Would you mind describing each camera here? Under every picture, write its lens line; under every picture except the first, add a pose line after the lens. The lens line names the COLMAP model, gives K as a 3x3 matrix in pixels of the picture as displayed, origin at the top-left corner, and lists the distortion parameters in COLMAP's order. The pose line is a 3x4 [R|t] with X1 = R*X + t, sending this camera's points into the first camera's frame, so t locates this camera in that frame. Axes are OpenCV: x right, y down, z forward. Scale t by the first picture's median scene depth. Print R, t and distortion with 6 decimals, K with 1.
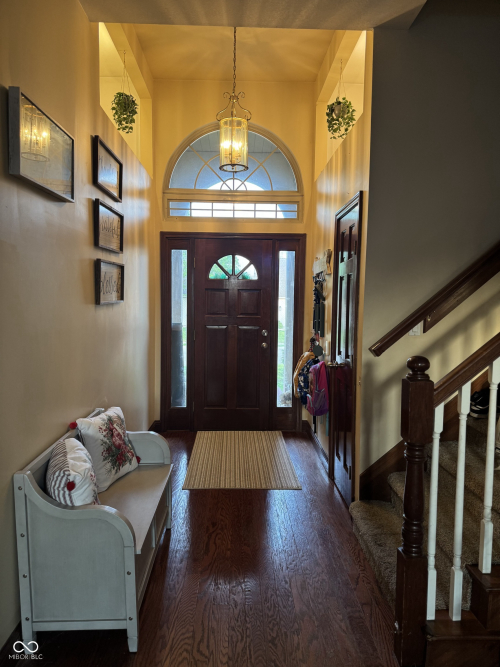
lens RADIAL K [[474.6, 0, 250.0], [0, 474.6, 333.5], [0, 0, 1]] dist [-0.007653, -0.002240]
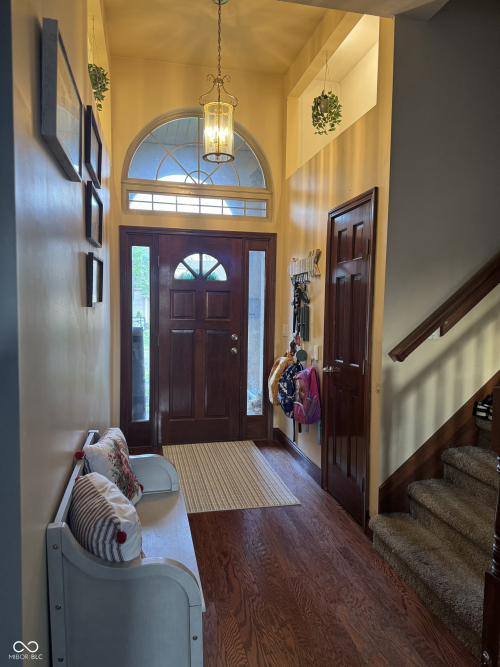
lens RADIAL K [[476.0, 0, 250.0], [0, 476.0, 333.5], [0, 0, 1]] dist [-0.000073, -0.006385]
pose [[0.981460, -0.009944, 0.191410, -0.142088], [0.011023, 0.999929, -0.004574, -0.004716], [-0.191351, 0.006599, 0.981499, 0.081138]]
